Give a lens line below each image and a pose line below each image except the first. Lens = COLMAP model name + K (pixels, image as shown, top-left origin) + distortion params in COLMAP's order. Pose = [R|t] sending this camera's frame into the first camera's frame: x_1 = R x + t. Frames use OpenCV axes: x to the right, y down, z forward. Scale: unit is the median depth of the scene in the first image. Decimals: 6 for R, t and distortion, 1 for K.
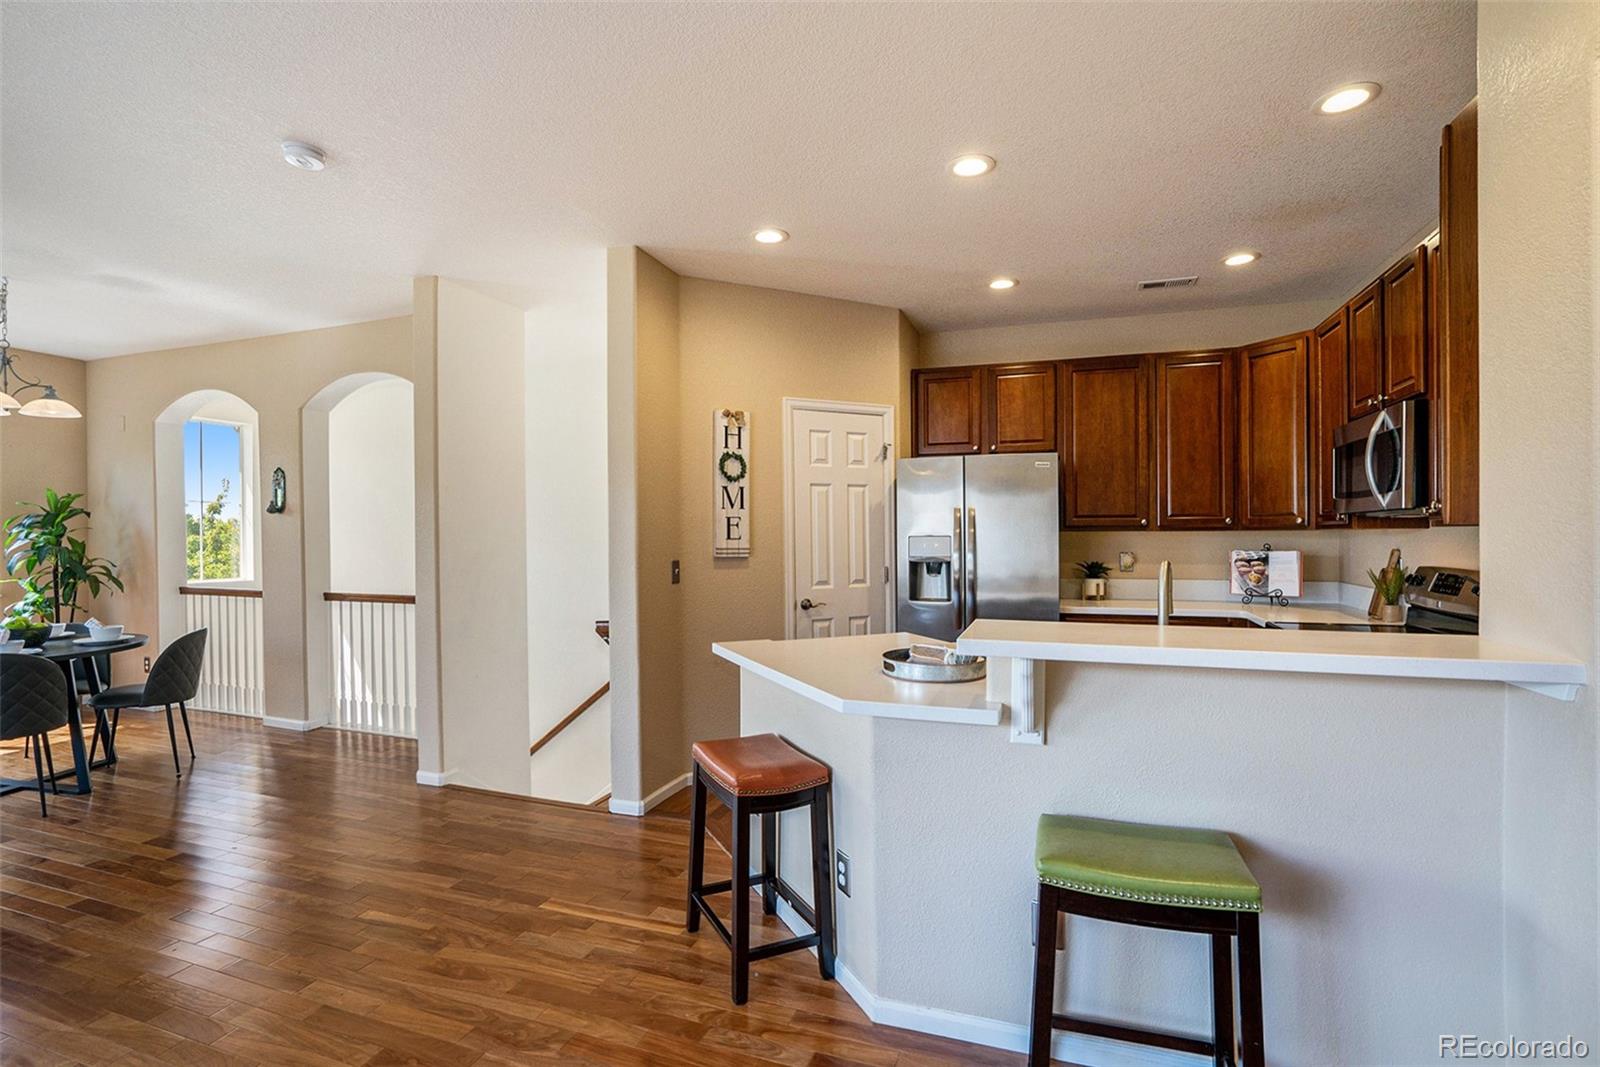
lens RADIAL K [[743.2, 0, 784.4], [0, 743.2, 549.2], [0, 0, 1]] dist [-0.037683, 0.011150]
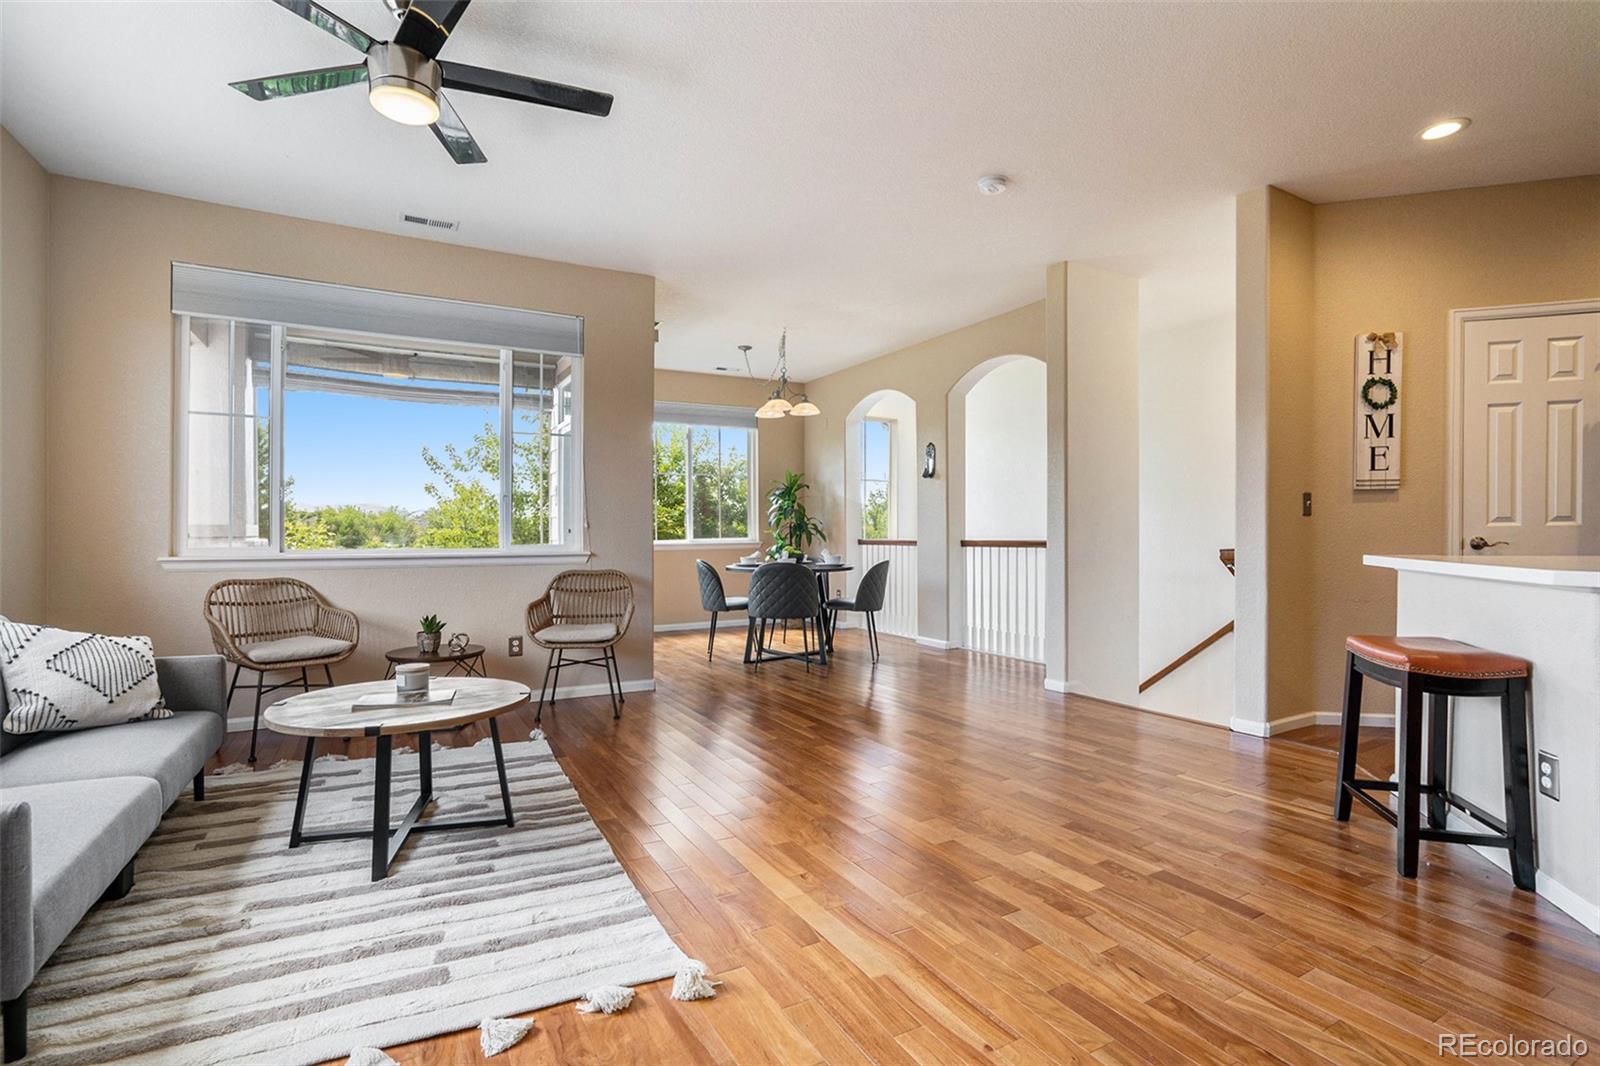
lens RADIAL K [[746.7, 0, 806.7], [0, 746.7, 547.0], [0, 0, 1]] dist [0.000779, 0.000099]
pose [[0.774265, 0.008456, -0.632805, -0.030080], [-0.009522, 0.999953, 0.001712, 0.089383], [0.632790, 0.004700, 0.774309, -0.195304]]
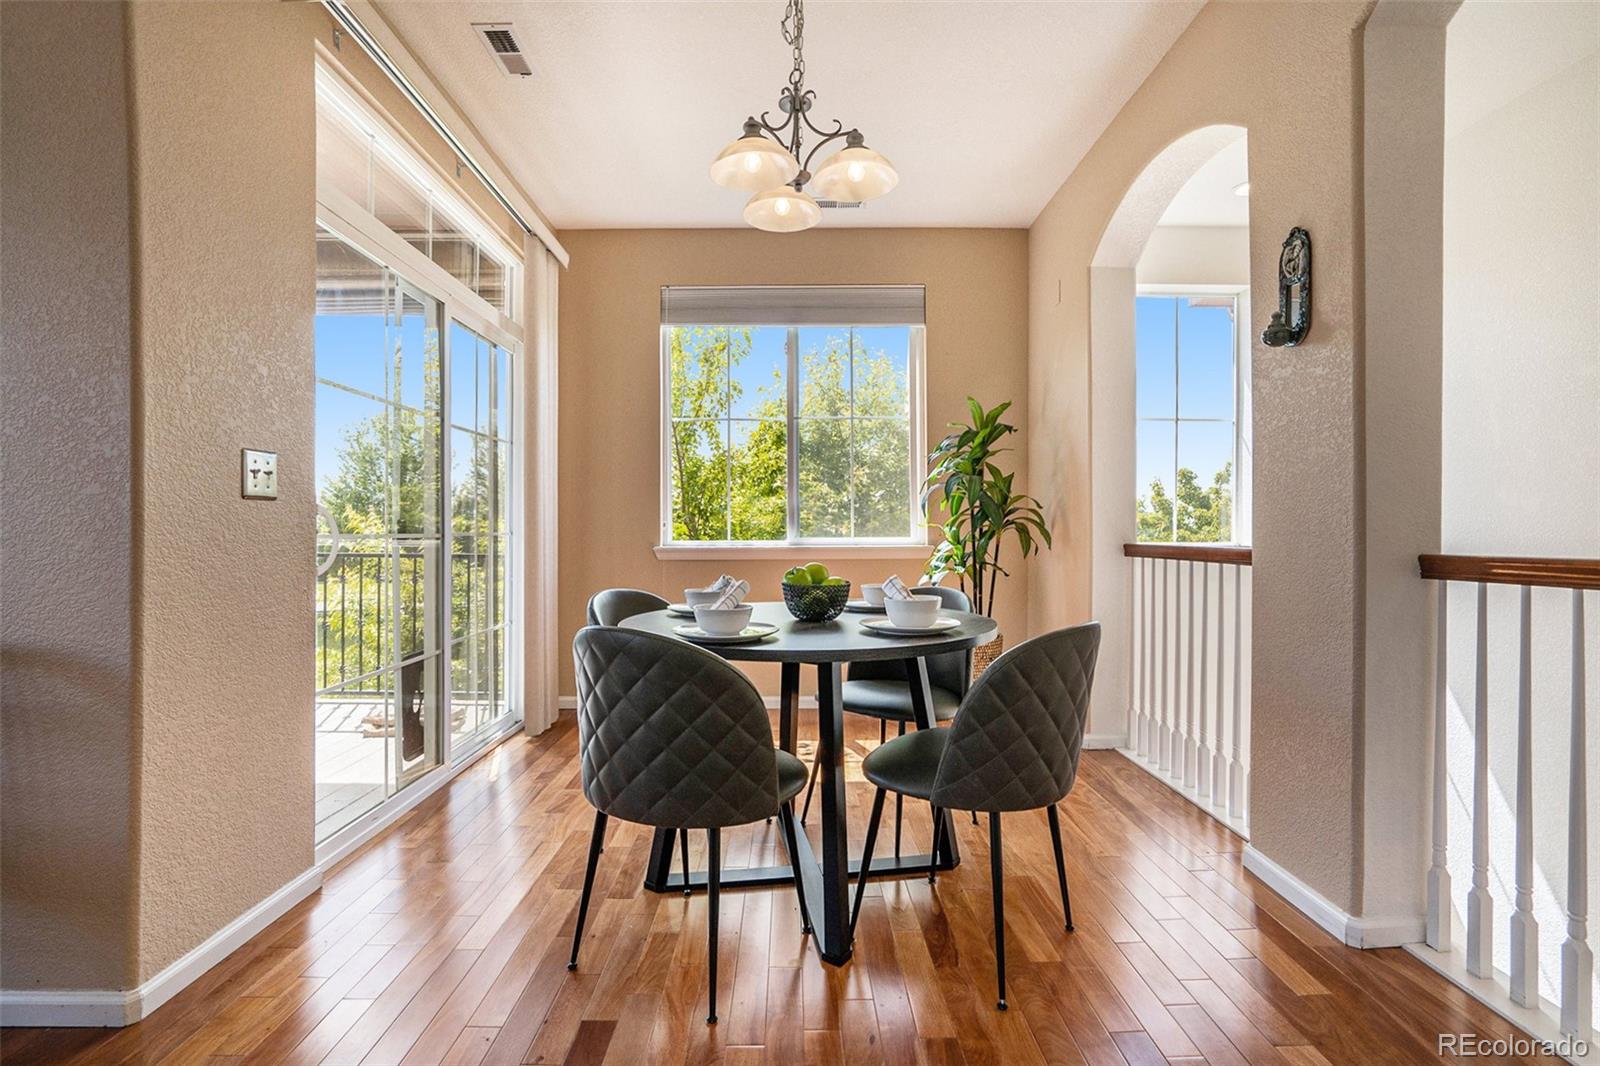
lens RADIAL K [[720.7, 0, 841.5], [0, 720.7, 535.7], [0, 0, 1]] dist [-0.014182, 0.000168]
pose [[0.390196, 0.006559, -0.920709, -0.535735], [-0.020871, 0.999781, -0.001722, 0.071086], [0.920495, 0.019888, 0.390247, 0.781066]]
